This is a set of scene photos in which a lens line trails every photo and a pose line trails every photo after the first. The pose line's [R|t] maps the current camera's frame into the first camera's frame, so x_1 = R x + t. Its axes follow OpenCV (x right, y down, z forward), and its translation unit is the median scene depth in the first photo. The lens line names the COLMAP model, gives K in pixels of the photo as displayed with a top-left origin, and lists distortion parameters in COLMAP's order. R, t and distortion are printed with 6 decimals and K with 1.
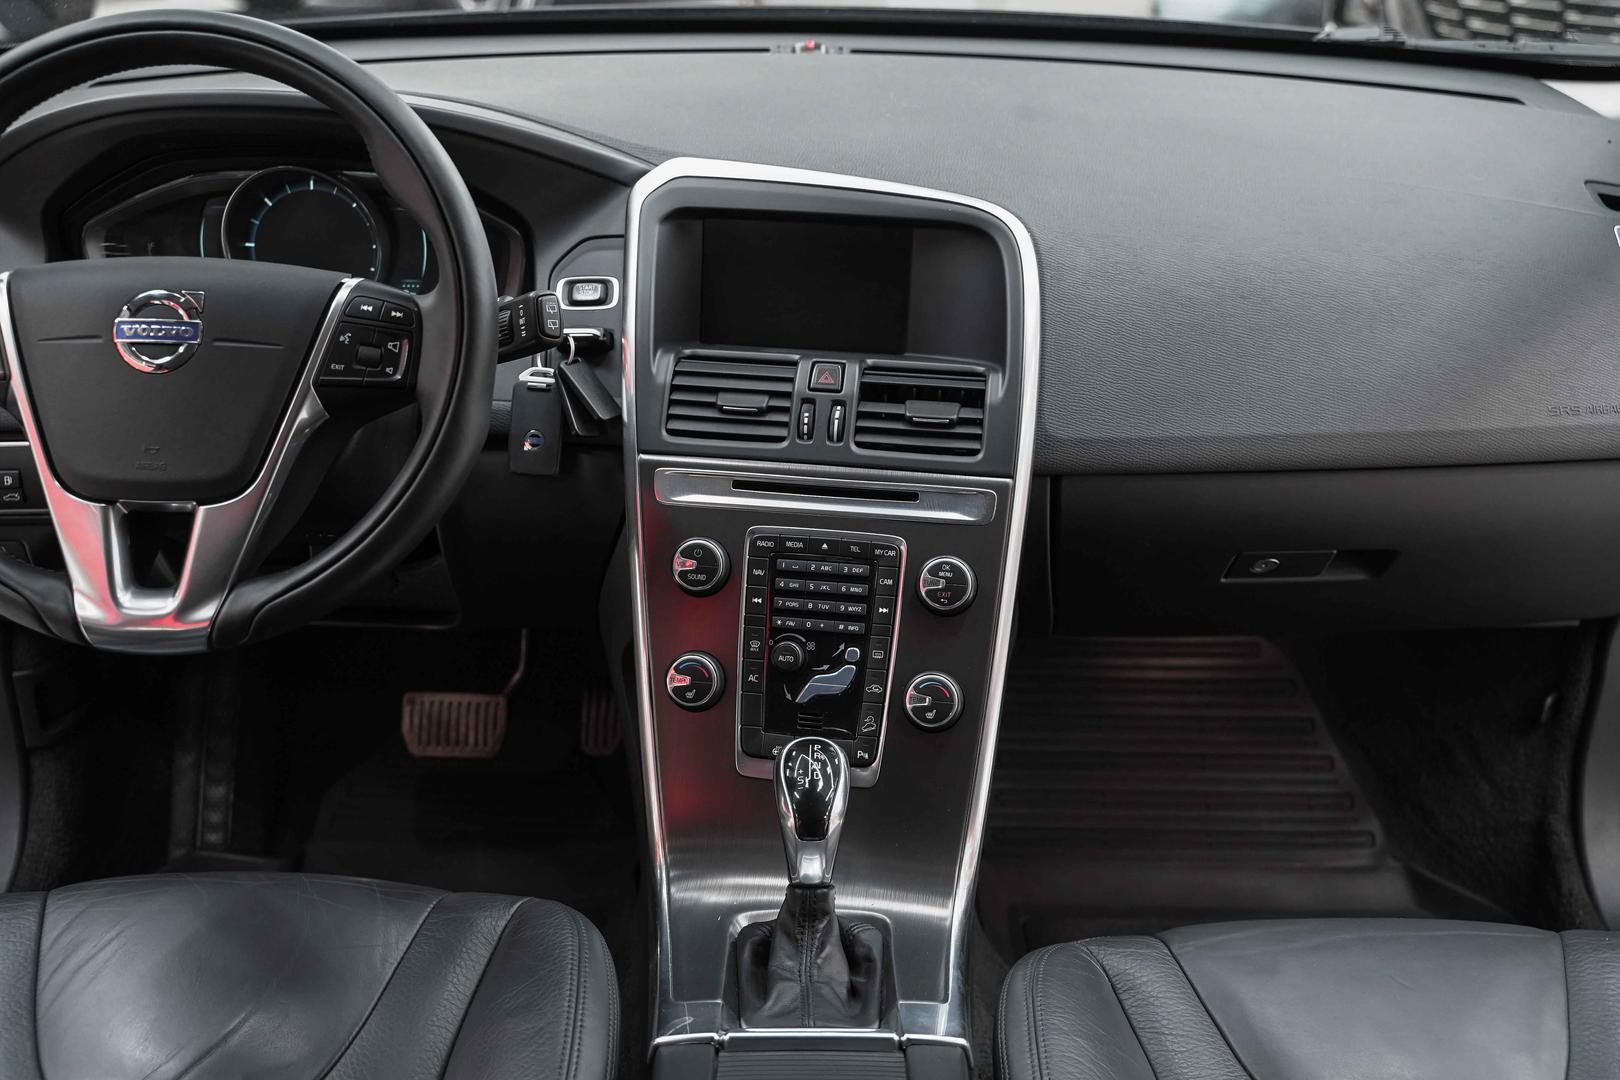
lens RADIAL K [[1785.6, 0, 816.6], [0, 1785.6, 541.8], [0, 0, 1]] dist [0.002473, -0.019484]
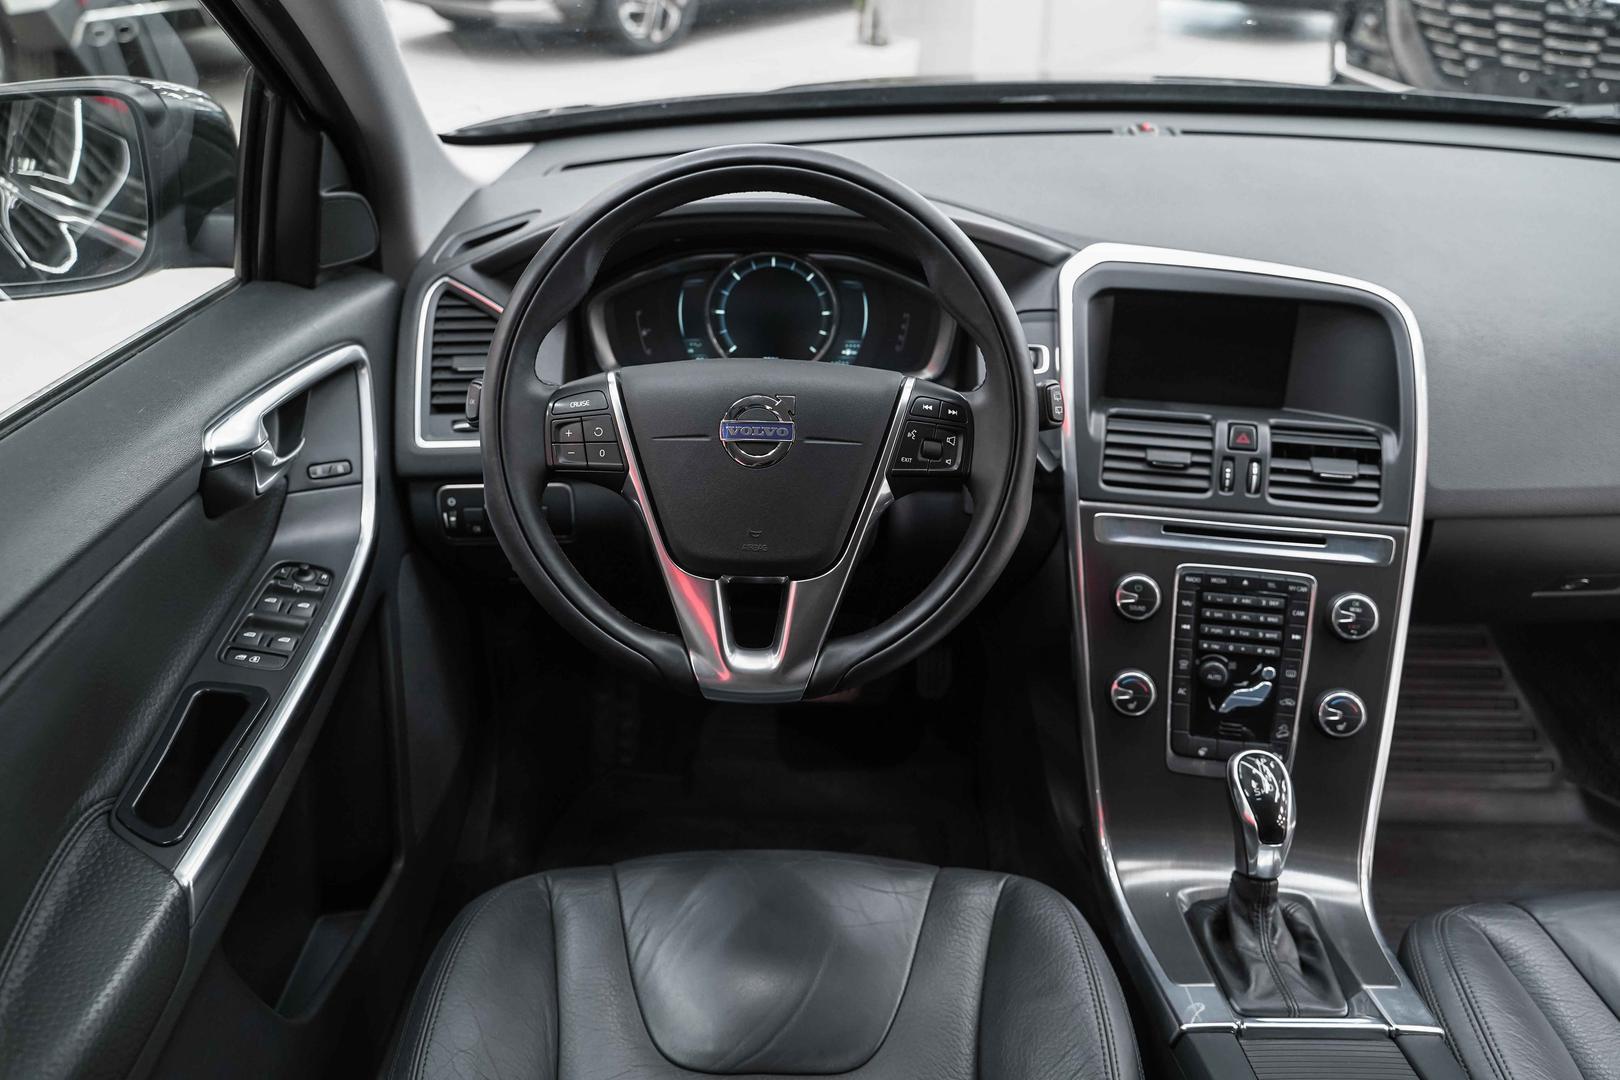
lens RADIAL K [[1325.4, 0, 786.0], [0, 1325.4, 521.8], [0, 0, 1]] dist [-0.008938, -0.005279]
pose [[0.999625, 0.001732, -0.027318, -0.277578], [0.000505, 0.996660, 0.081663, -0.110083], [0.027368, -0.081646, 0.996286, 0.113479]]
